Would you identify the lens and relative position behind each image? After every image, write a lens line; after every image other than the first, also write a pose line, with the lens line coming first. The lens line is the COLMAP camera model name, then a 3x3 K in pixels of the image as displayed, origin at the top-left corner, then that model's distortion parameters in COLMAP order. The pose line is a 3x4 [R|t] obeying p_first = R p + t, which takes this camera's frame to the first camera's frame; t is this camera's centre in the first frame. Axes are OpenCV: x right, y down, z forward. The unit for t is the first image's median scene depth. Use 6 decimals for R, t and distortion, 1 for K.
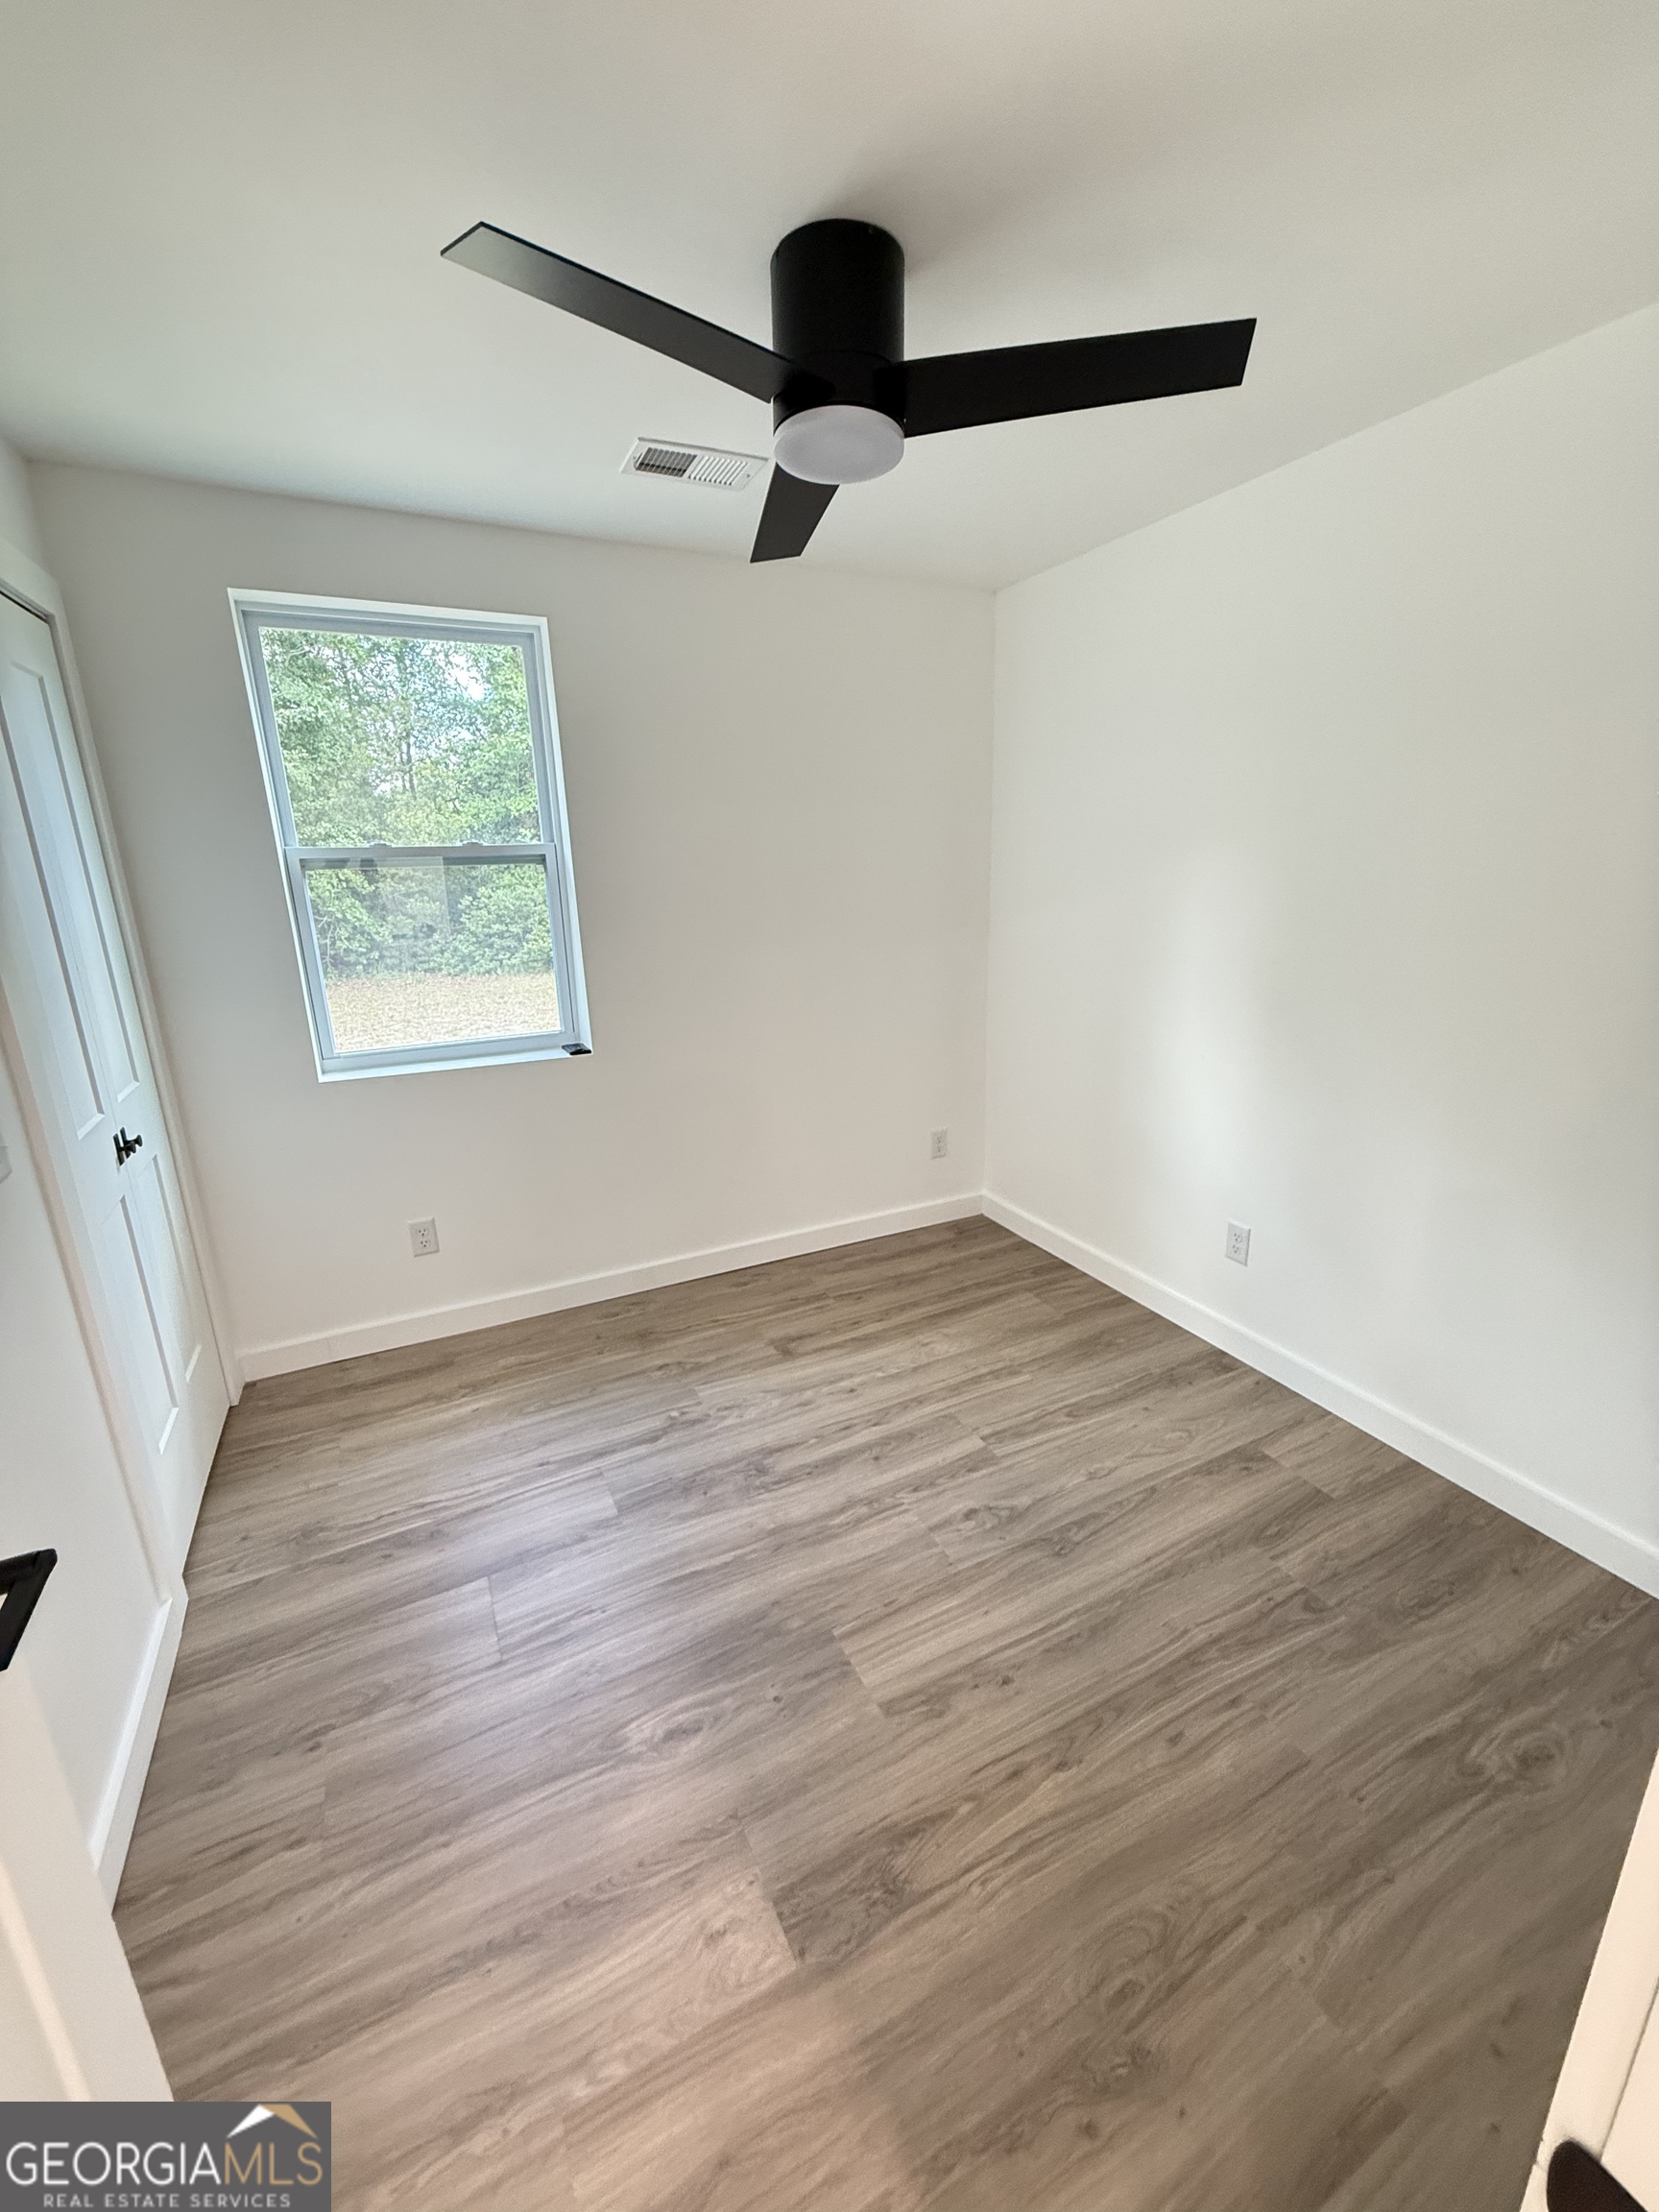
lens RADIAL K [[883.8, 0, 830.6], [0, 883.8, 1100.0], [0, 0, 1]] dist [0.000036, 0.000647]
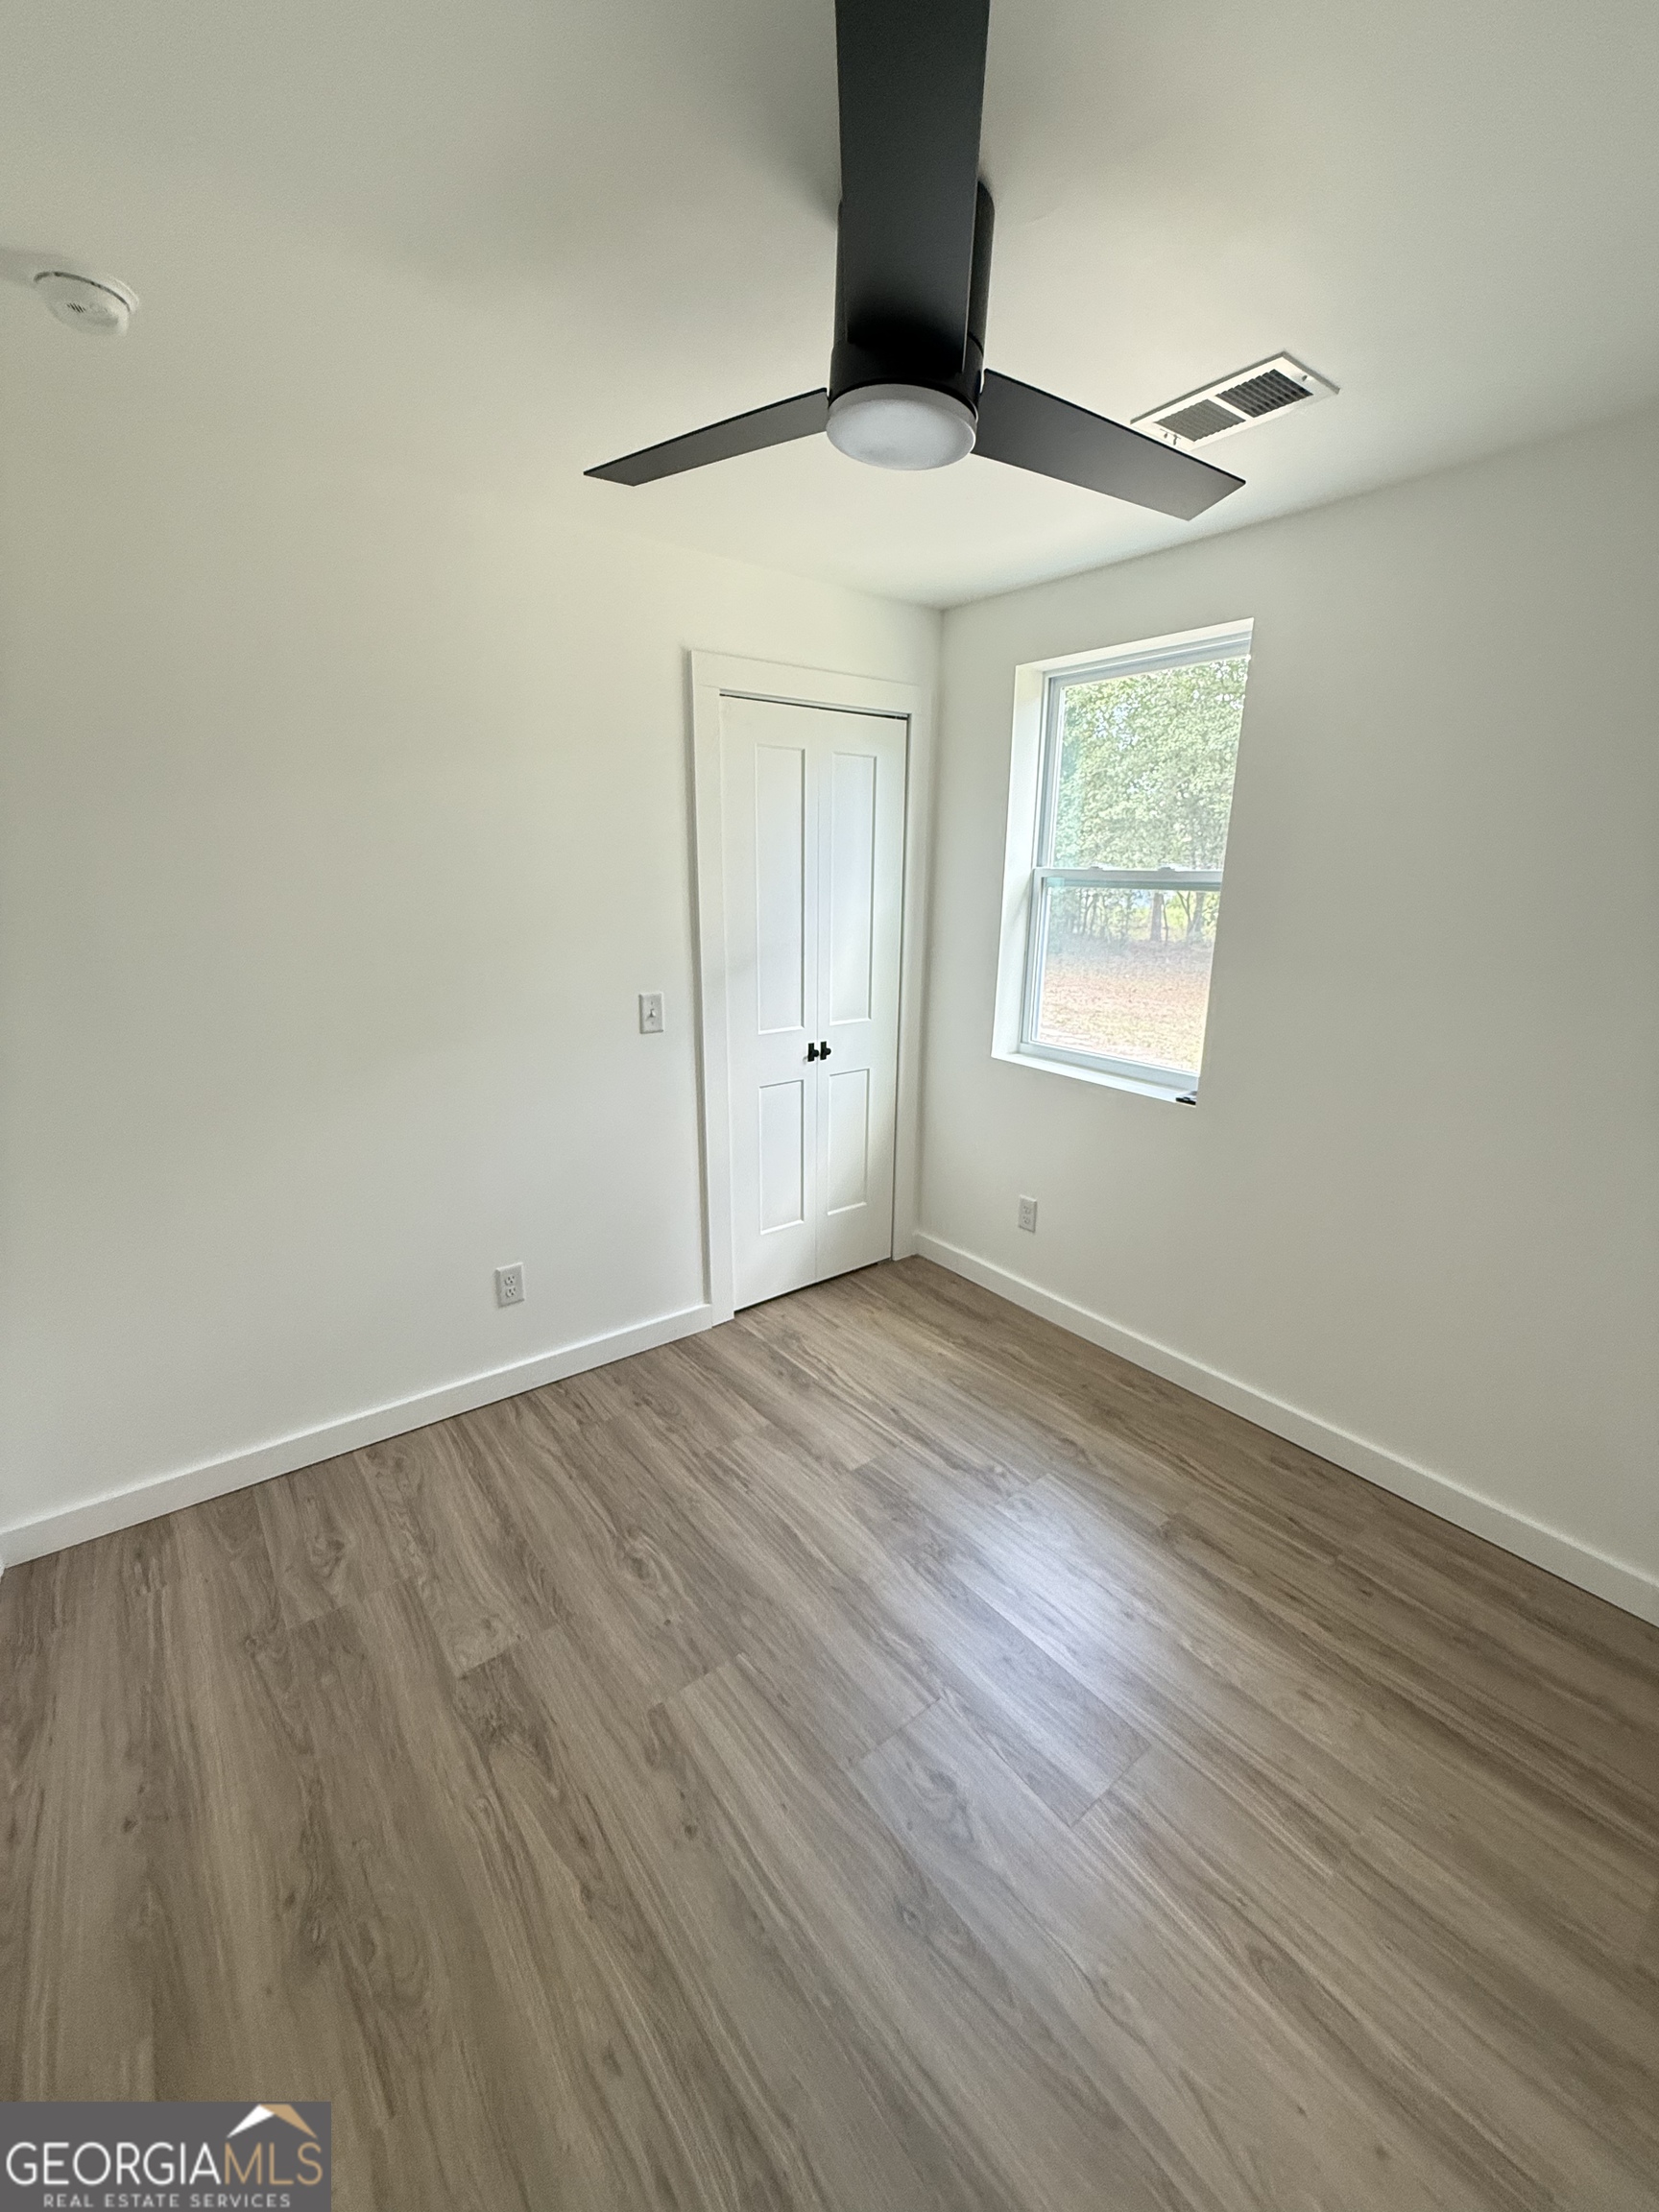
lens RADIAL K [[883.8, 0, 830.6], [0, 883.8, 1100.0], [0, 0, 1]] dist [0.000036, 0.000647]
pose [[0.200118, 0.272729, -0.941048, 0.781505], [-0.285001, 0.935147, 0.210412, -0.223996], [0.937404, 0.226093, 0.264868, 0.671058]]
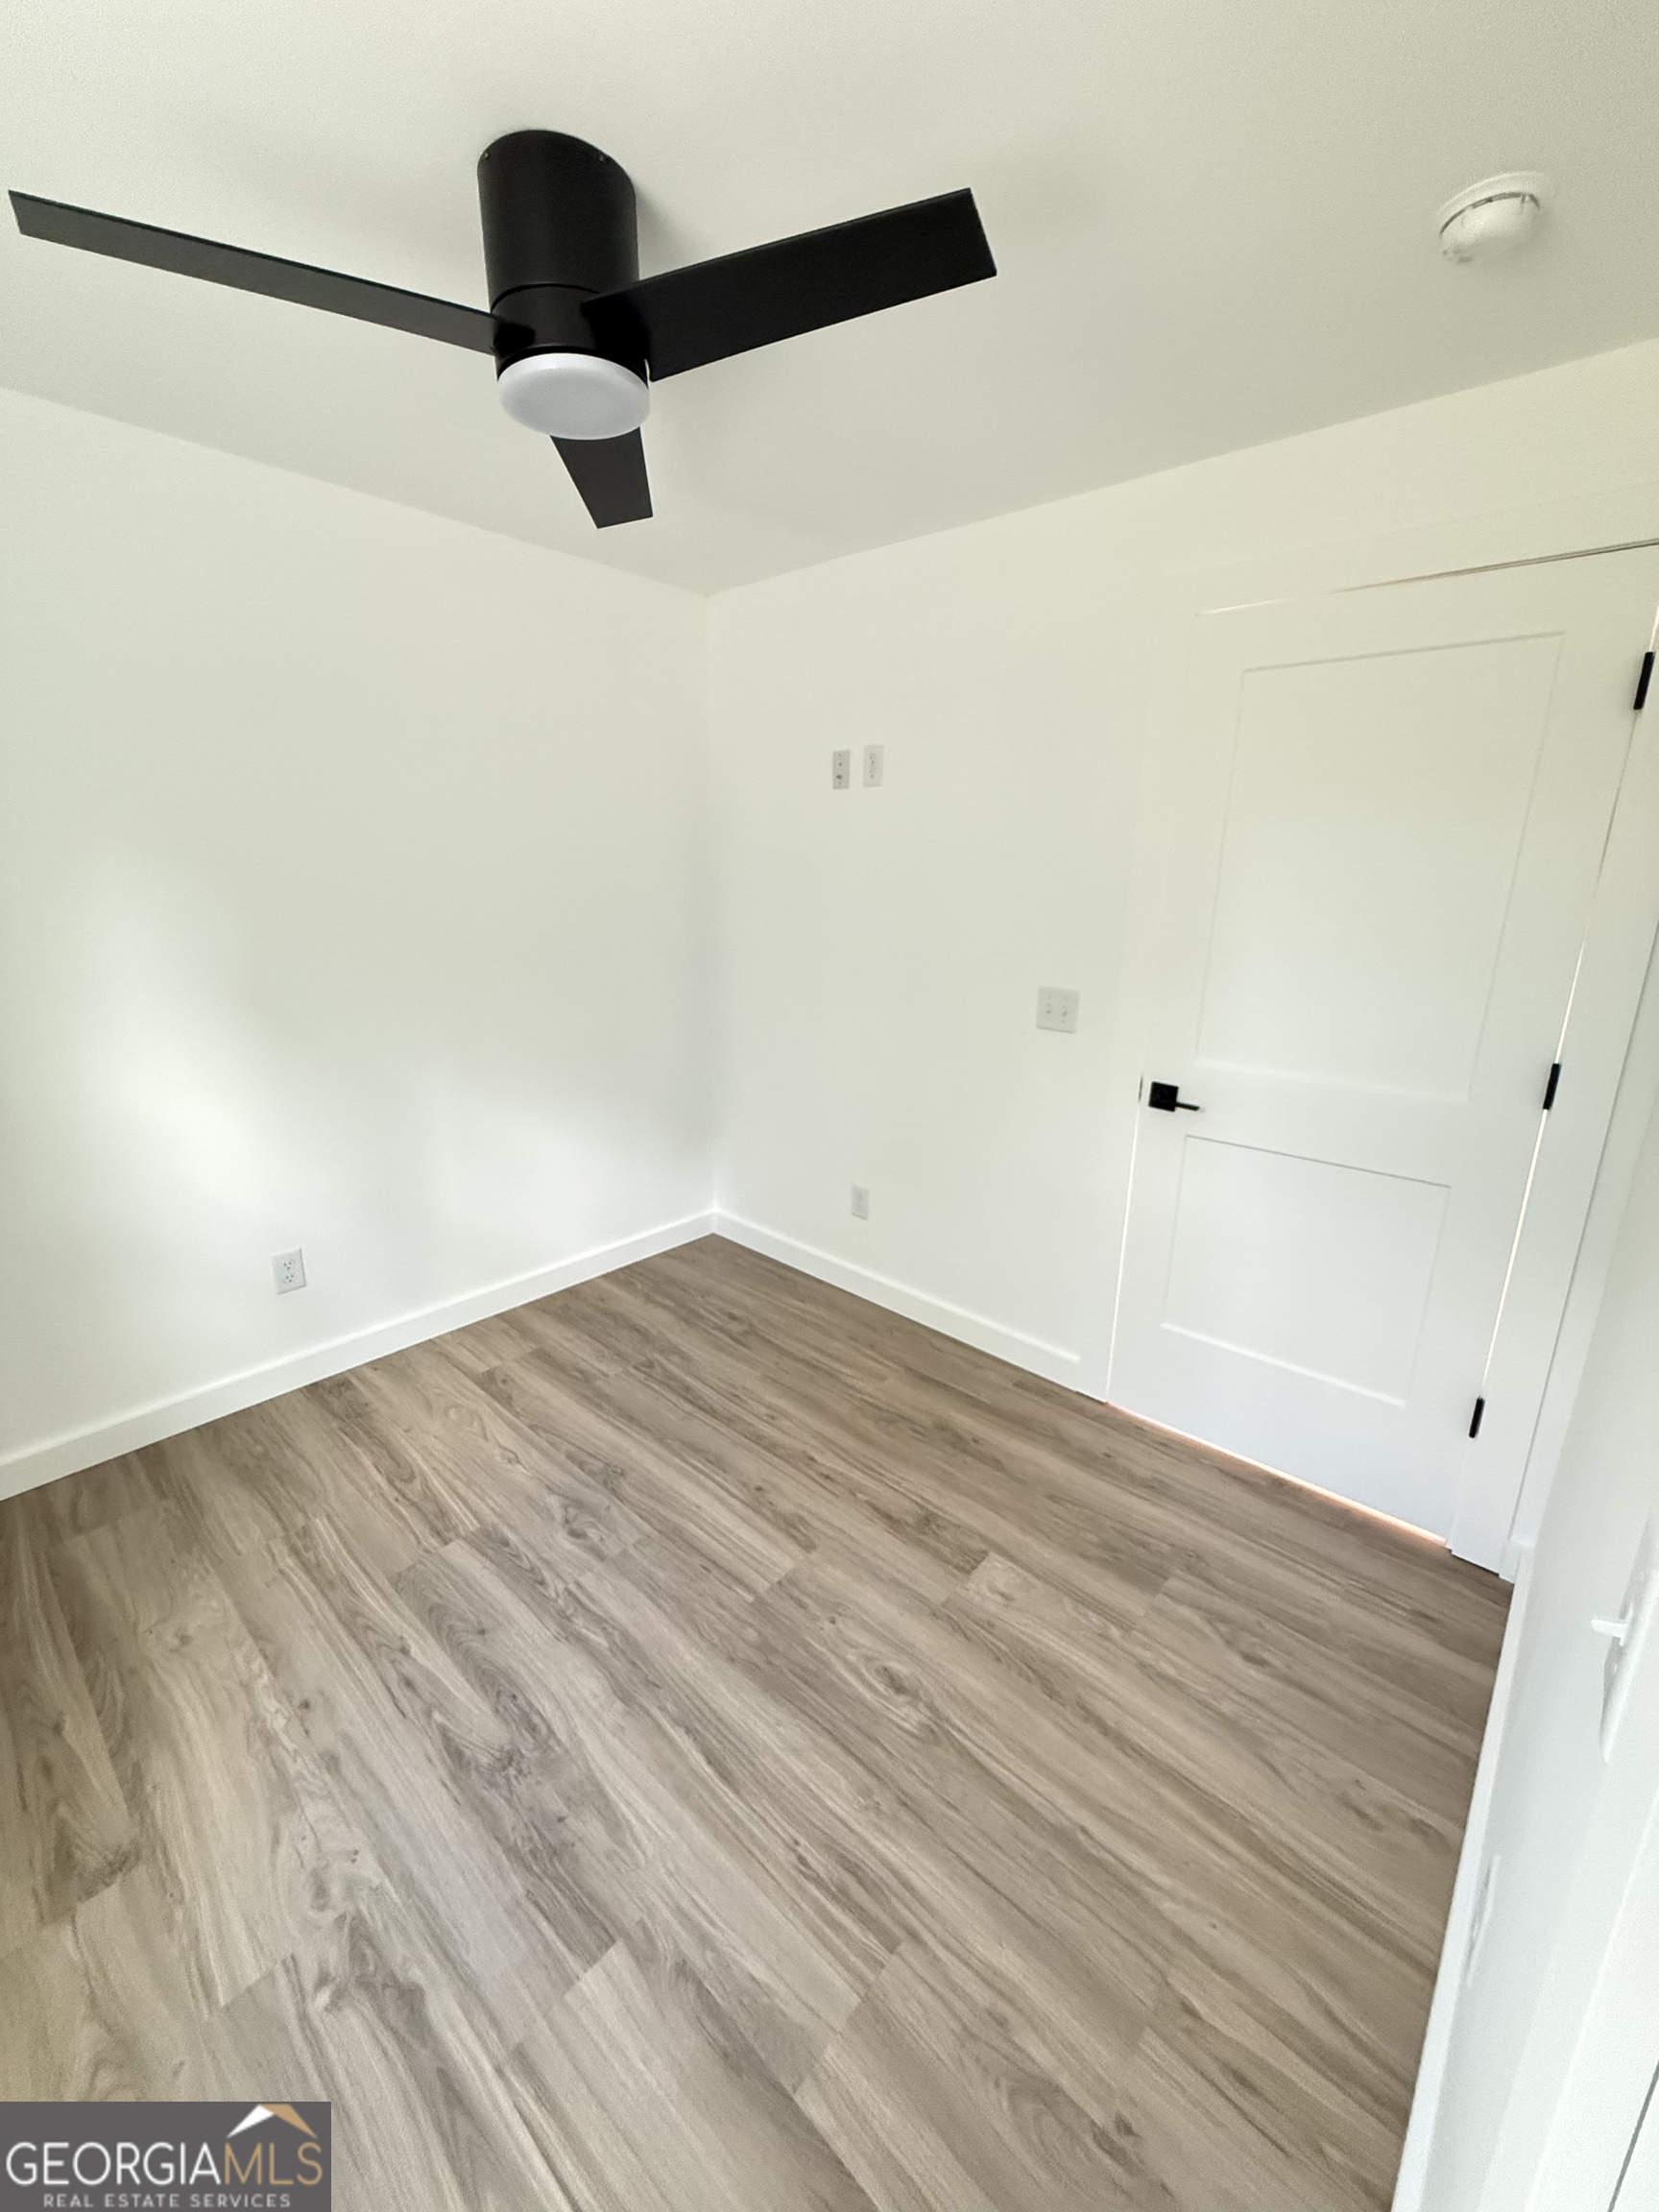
lens RADIAL K [[883.8, 0, 830.6], [0, 883.8, 1100.0], [0, 0, 1]] dist [0.000036, 0.000647]
pose [[-0.363075, -0.221960, 0.904937, -0.827336], [0.241863, 0.915471, 0.321583, -0.249138], [-0.899822, 0.335630, -0.278700, 0.984823]]
